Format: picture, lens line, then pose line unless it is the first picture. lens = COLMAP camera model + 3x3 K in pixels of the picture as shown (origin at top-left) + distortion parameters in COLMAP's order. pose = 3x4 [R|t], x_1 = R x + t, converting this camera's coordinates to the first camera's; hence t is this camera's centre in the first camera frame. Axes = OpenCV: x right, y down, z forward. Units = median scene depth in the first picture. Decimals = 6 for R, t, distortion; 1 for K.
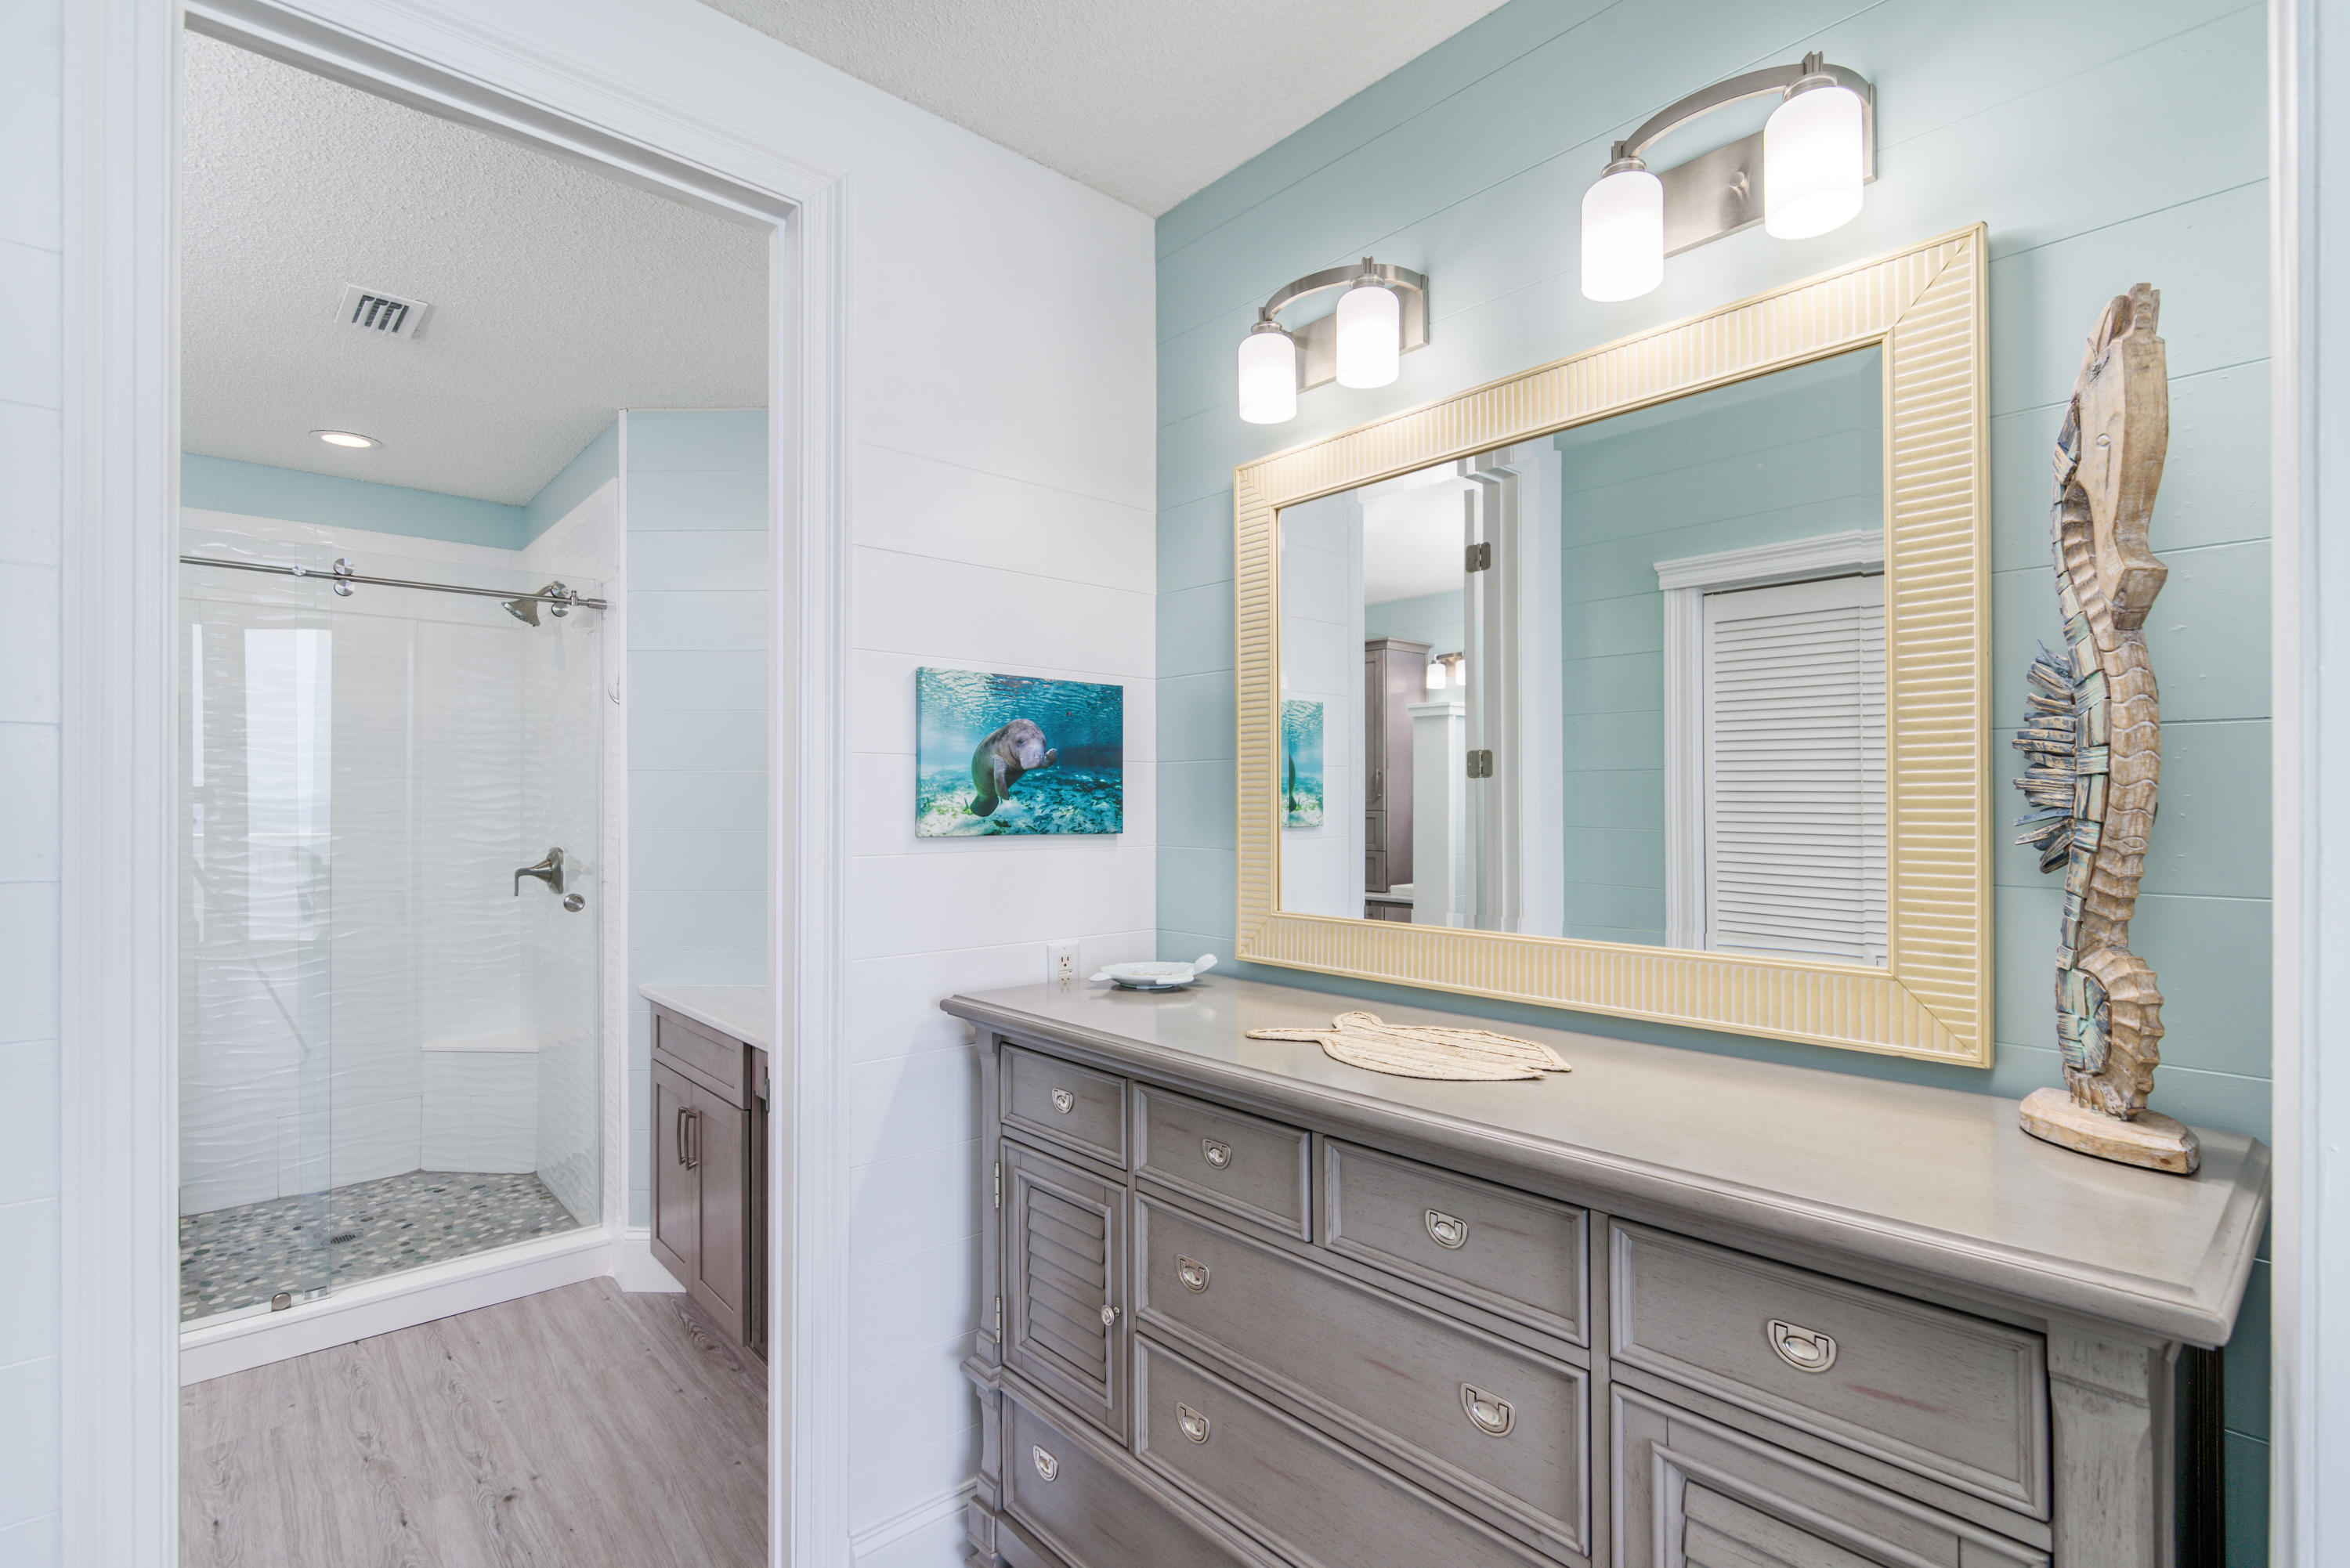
lens RADIAL K [[1075.6, 0, 1174.7], [0, 1075.6, 787.5], [0, 0, 1]] dist [-0.004094, 0.000917]
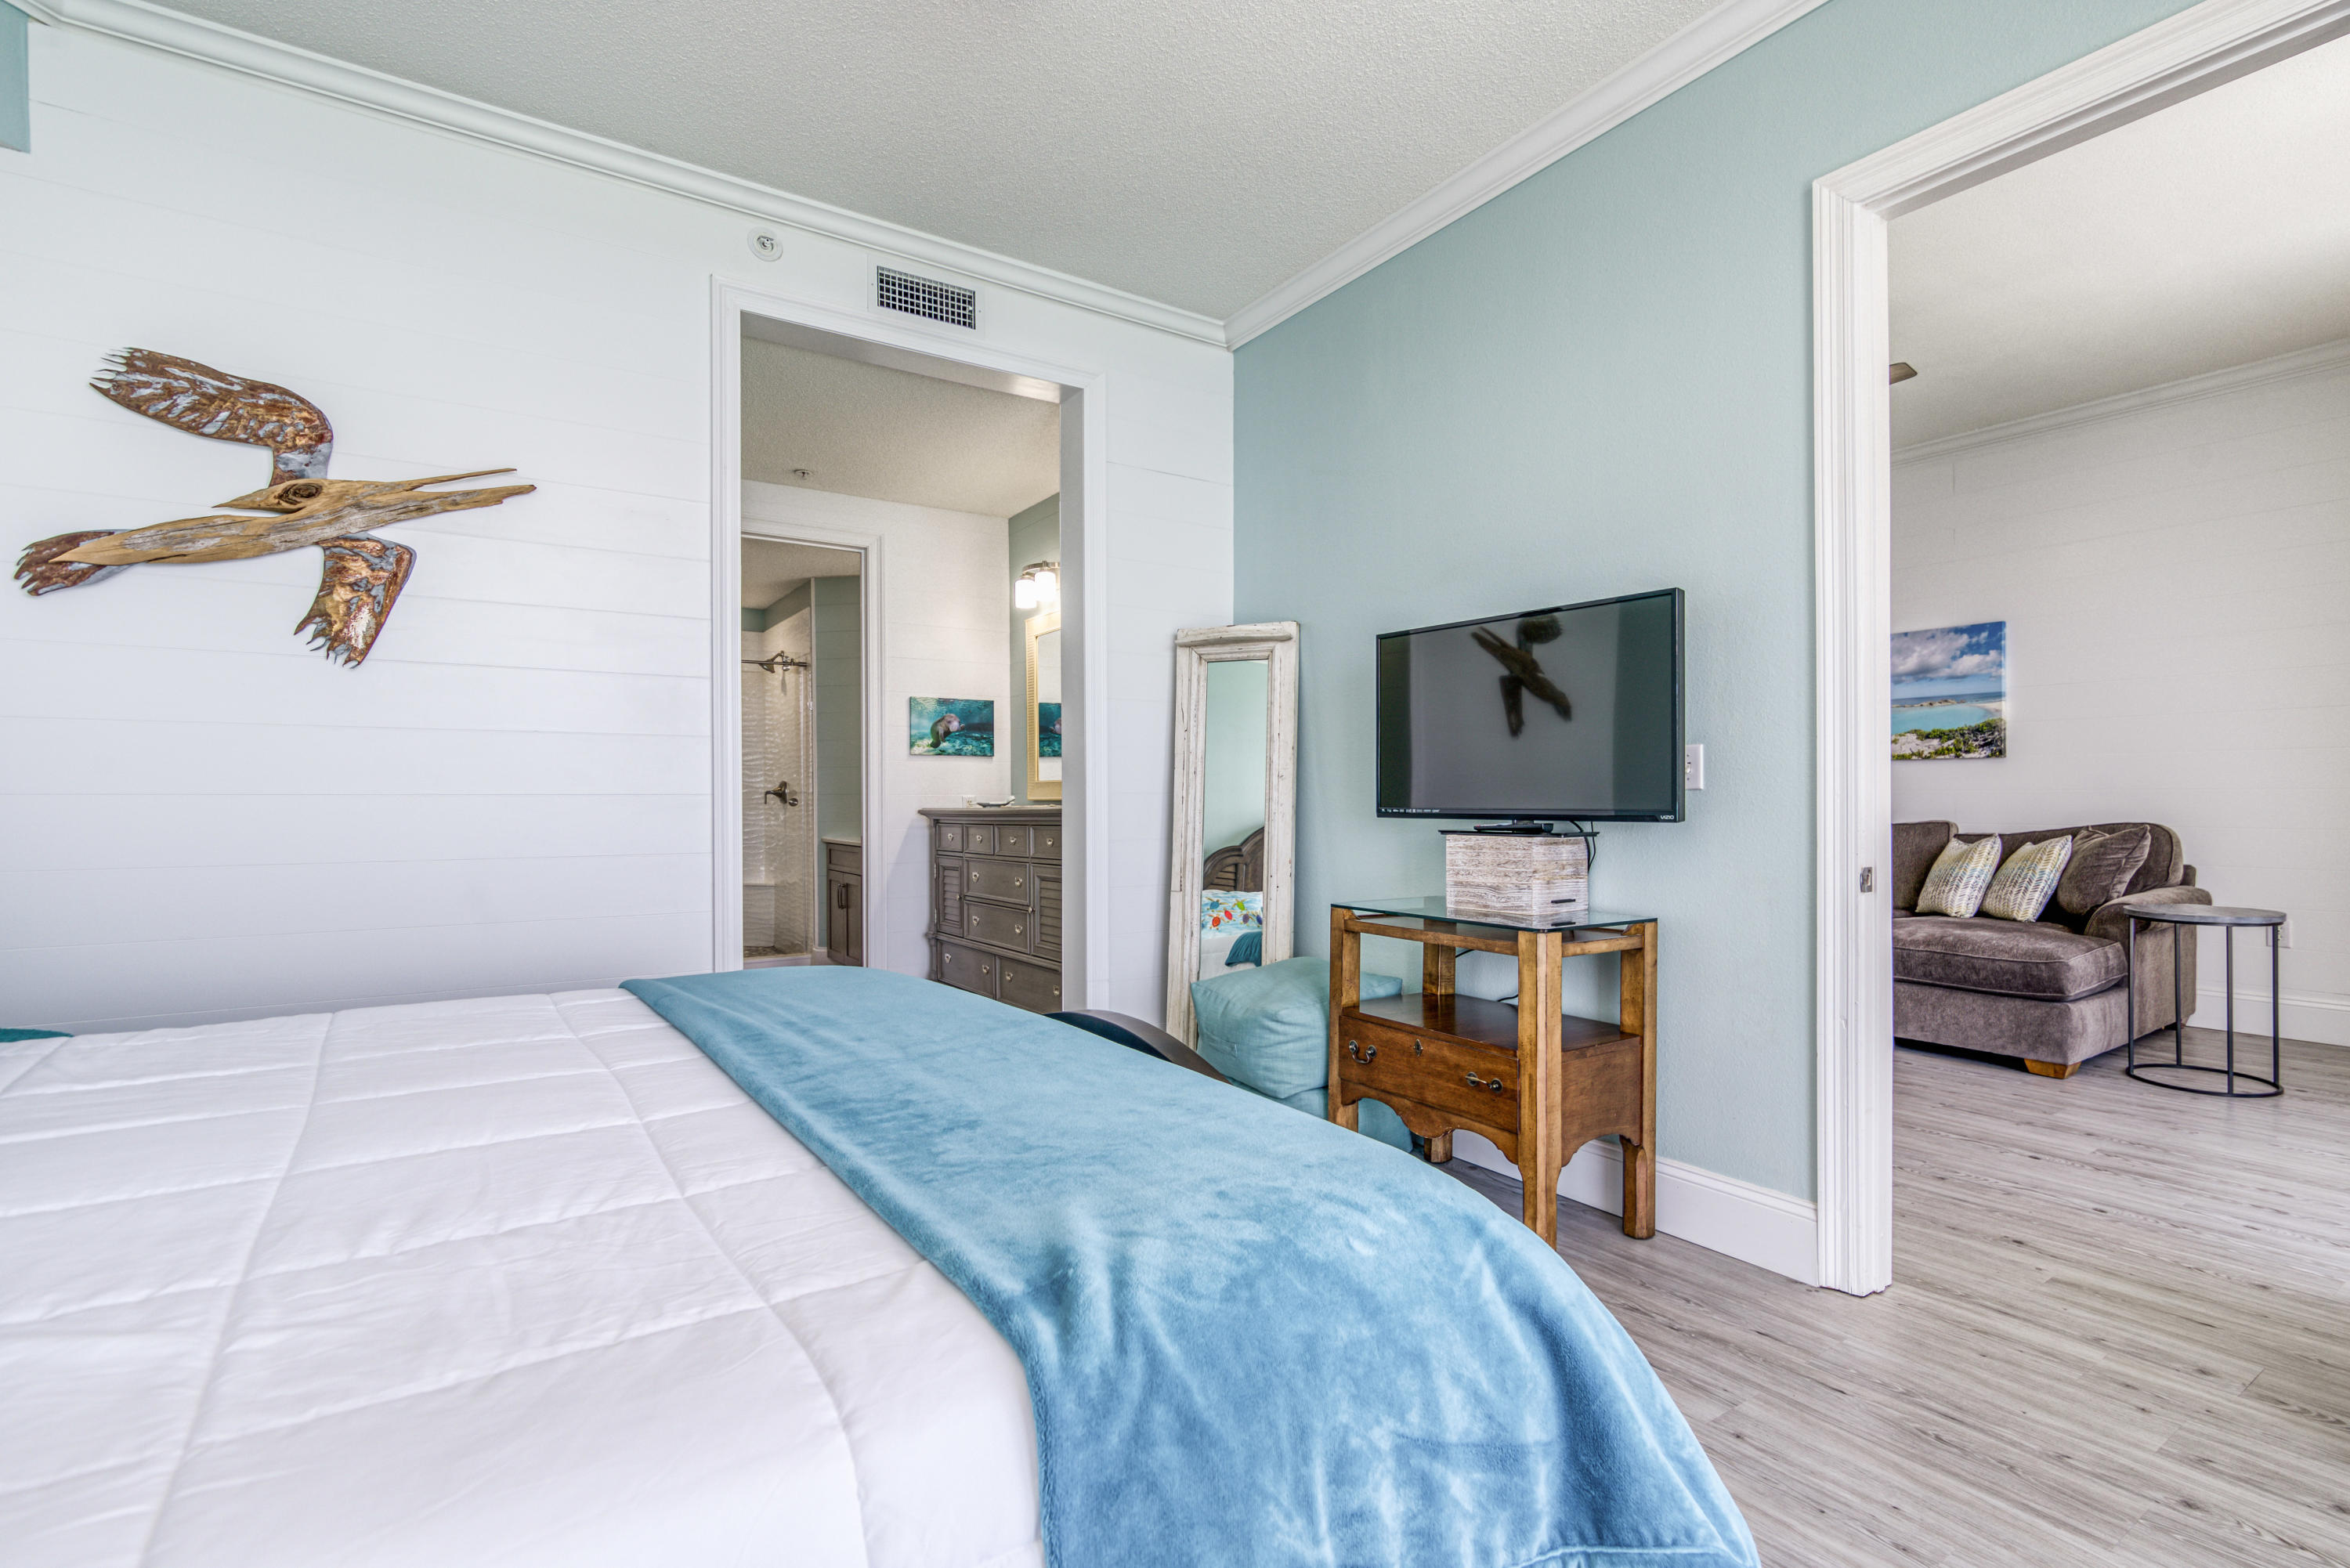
lens RADIAL K [[1075.6, 0, 1161.6], [0, 1075.6, 778.5], [0, 0, 1]] dist [-0.004094, 0.000917]
pose [[0.987644, -0.007211, -0.156546, 0.825124], [0.006714, 0.999971, -0.003703, 0.116718], [0.156568, 0.002607, 0.987664, -1.648354]]
